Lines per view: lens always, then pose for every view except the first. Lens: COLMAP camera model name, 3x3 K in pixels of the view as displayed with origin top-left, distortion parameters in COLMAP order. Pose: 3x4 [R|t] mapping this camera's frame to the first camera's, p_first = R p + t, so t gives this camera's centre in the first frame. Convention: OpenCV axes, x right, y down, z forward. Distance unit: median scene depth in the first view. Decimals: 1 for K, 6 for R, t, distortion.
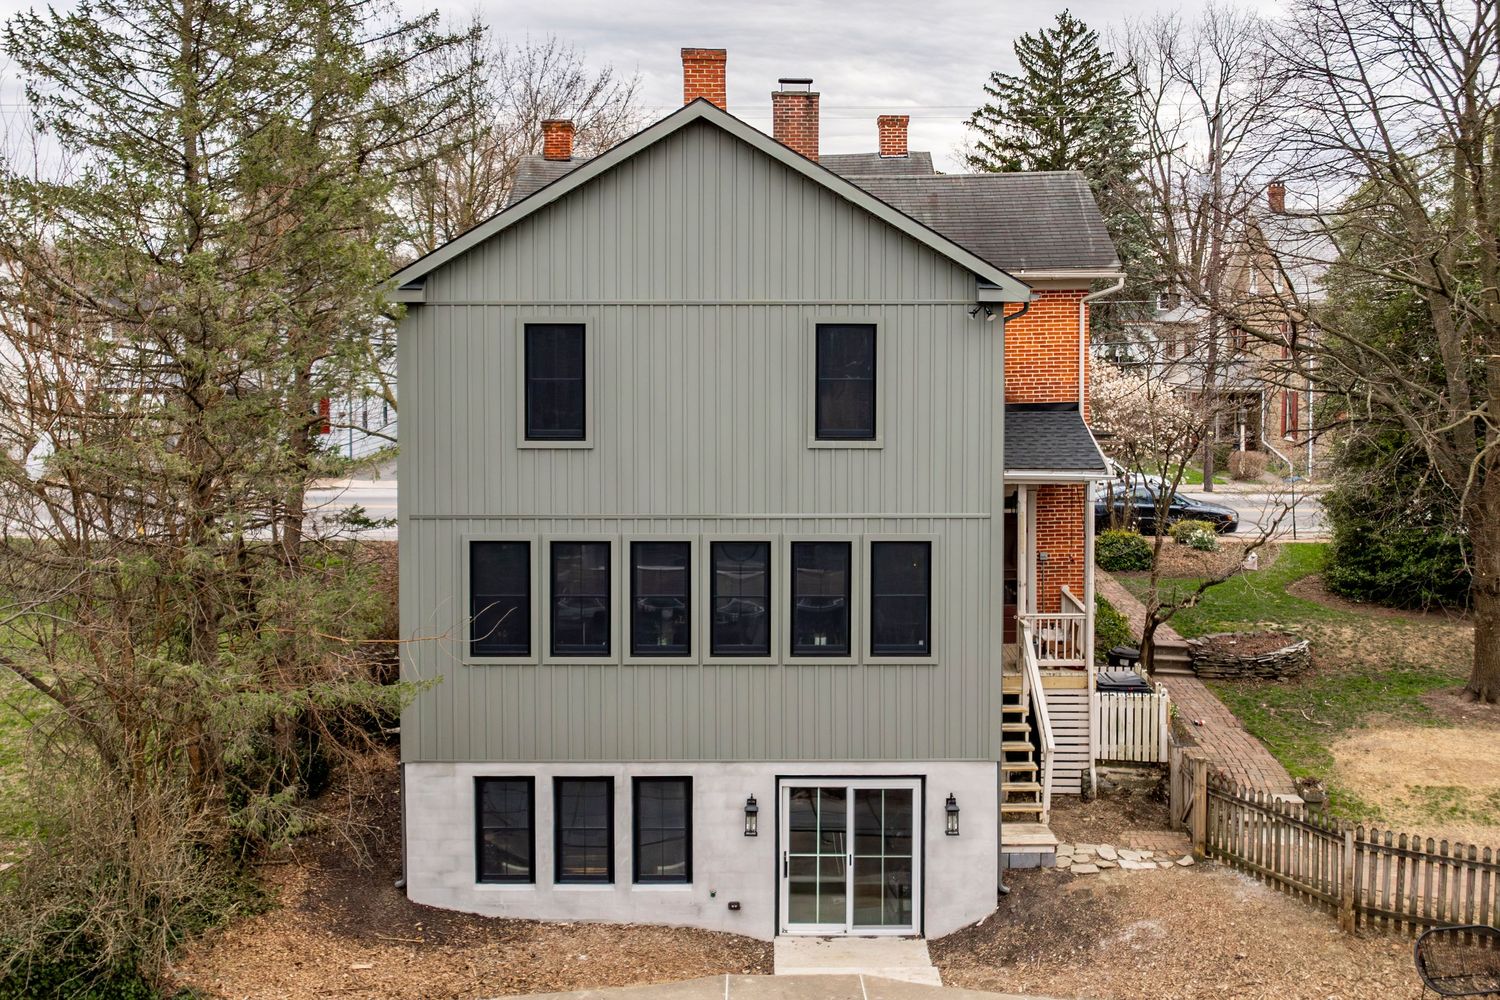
lens RADIAL K [[1633.5, 0, 801.6], [0, 1633.5, 475.6], [0, 0, 1]] dist [-0.021950, -0.052918]
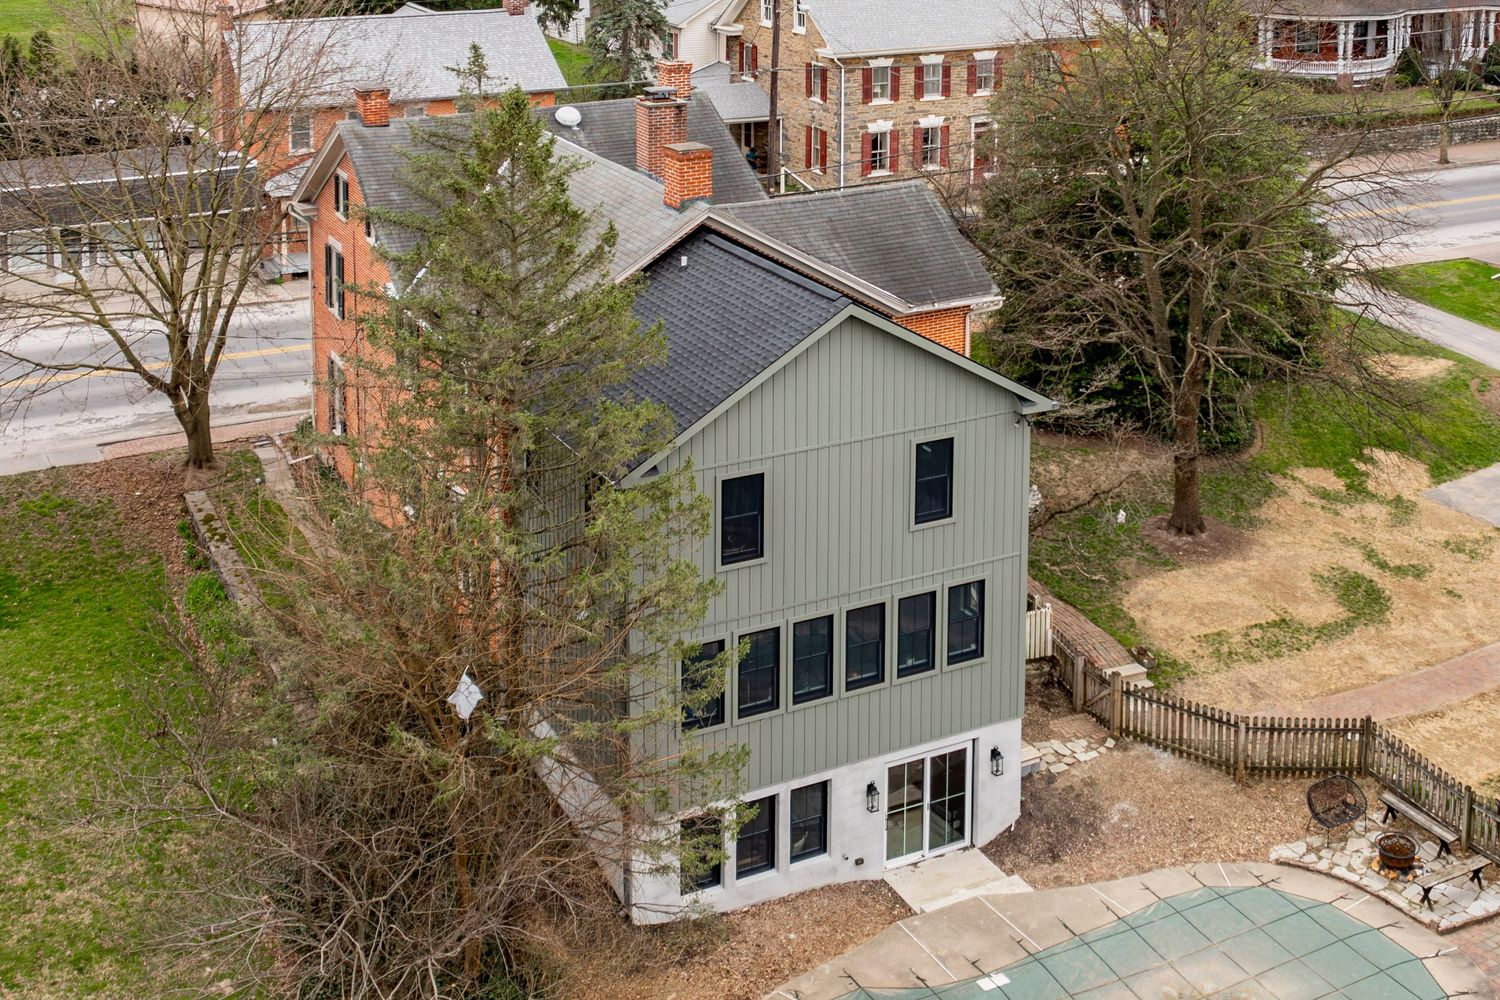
lens RADIAL K [[1839.2, 0, 923.2], [0, 1839.2, 113.1], [0, 0, 1]] dist [-0.022025, -0.051425]
pose [[0.870831, -0.064586, 0.487321, -0.700048], [0.027334, 0.996160, 0.083179, -0.484600], [-0.490822, -0.059114, 0.869252, -0.316237]]
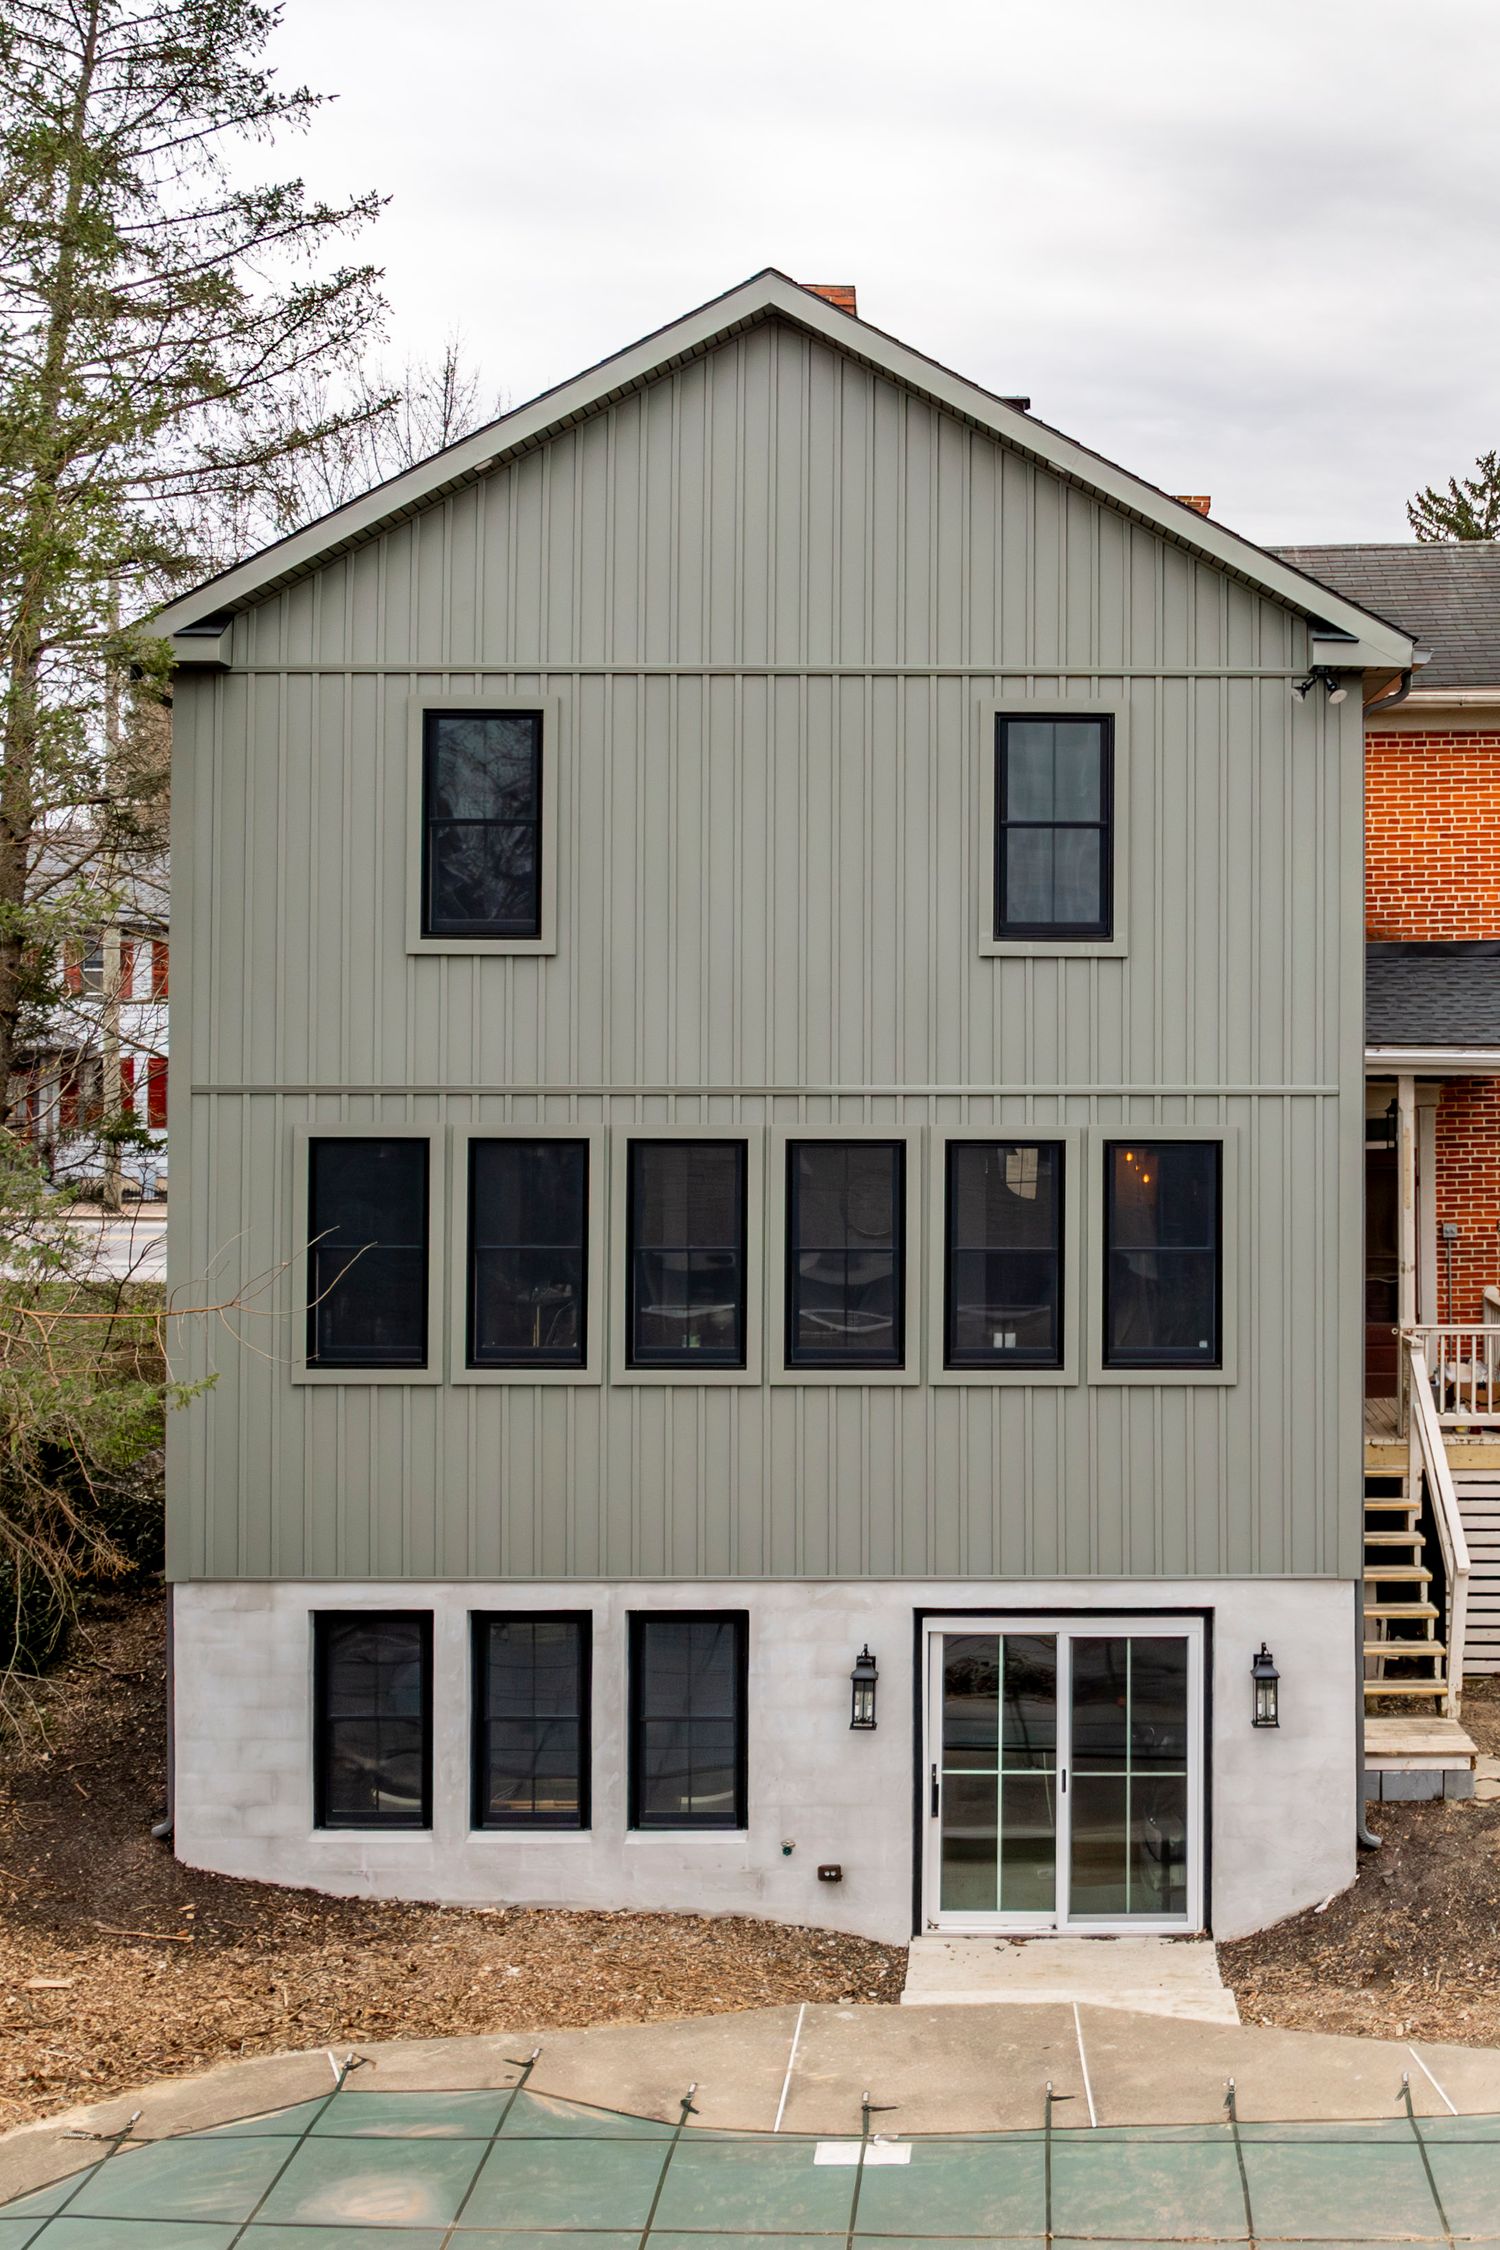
lens RADIAL K [[2758.9, 0, 1118.2], [0, 2758.9, 1070.9], [0, 0, 1]] dist [-0.022025, -0.051425]
pose [[0.999799, 0.002423, 0.019916, 0.029530], [-0.001057, 0.997663, -0.068320, 0.076290], [-0.020035, 0.068285, 0.997465, 0.141031]]
